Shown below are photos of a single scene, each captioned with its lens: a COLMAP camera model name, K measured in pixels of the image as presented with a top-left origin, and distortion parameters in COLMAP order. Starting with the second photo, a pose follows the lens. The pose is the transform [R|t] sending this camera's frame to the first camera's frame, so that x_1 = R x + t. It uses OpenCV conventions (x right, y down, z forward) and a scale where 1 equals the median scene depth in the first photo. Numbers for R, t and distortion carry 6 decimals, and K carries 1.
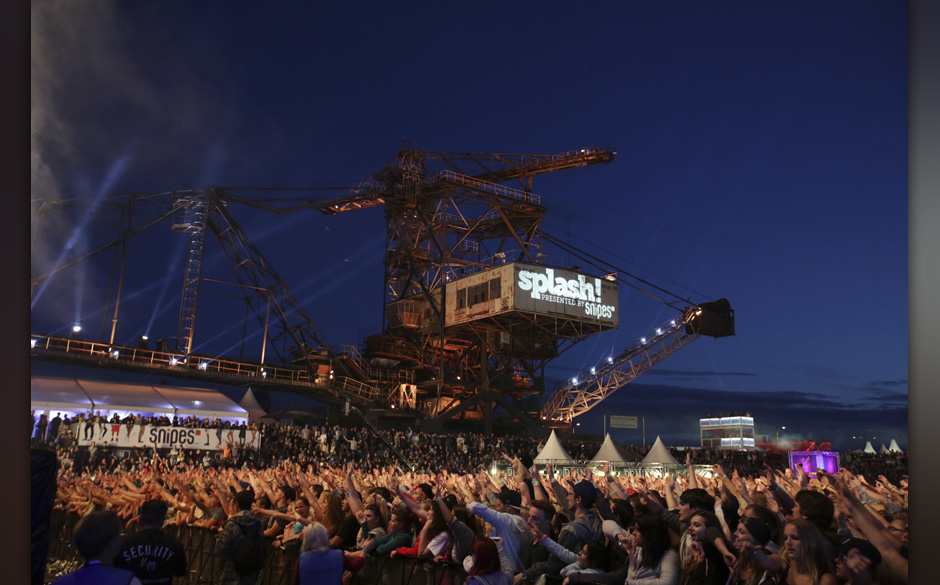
lens RADIAL K [[832.7, 0, 470.0], [0, 832.7, 292.5], [0, 0, 1]] dist [0.031533, 0.009527]
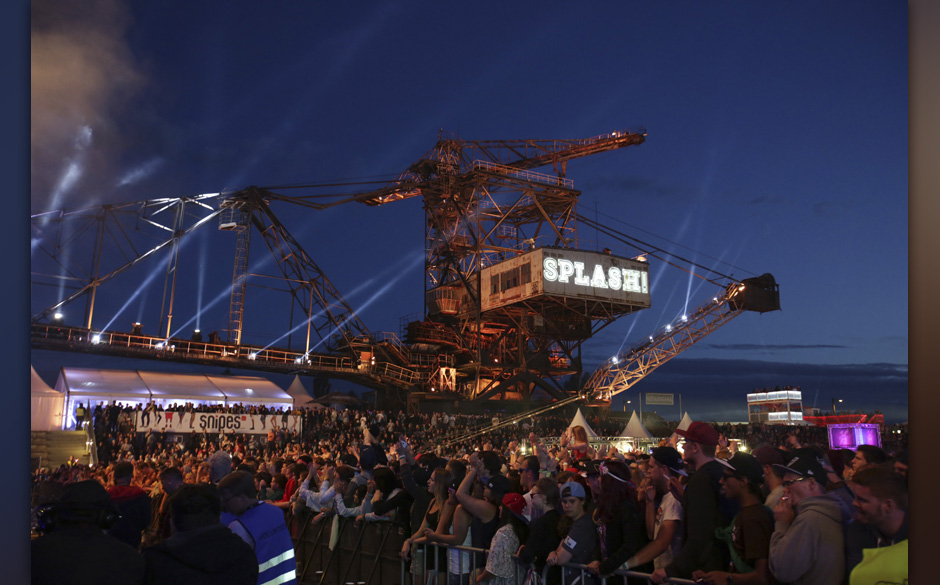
lens RADIAL K [[832.7, 0, 470.0], [0, 832.7, 292.5], [0, 0, 1]] dist [0.031533, 0.009527]
pose [[0.996116, -0.033649, -0.081369, 0.043162], [0.035491, 0.999143, 0.021301, -0.005495], [0.080582, -0.024106, 0.996456, -0.036118]]
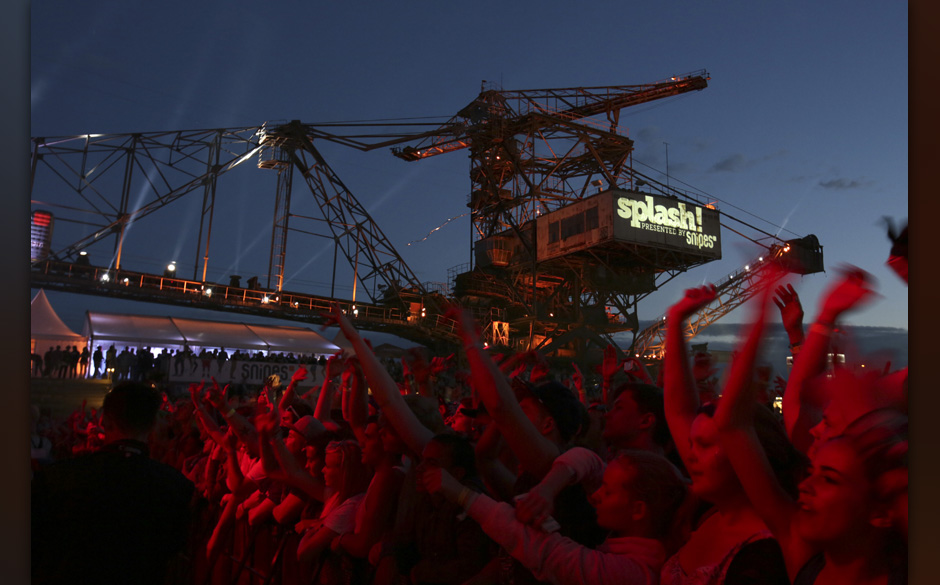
lens RADIAL K [[744.7, 0, 470.0], [0, 744.7, 292.5], [0, 0, 1]] dist [0.002681, 0.006793]
pose [[0.996480, -0.020858, -0.081196, -0.039282], [0.024826, 0.998530, 0.048173, 0.033762], [0.080072, -0.050020, 0.995533, 0.132471]]
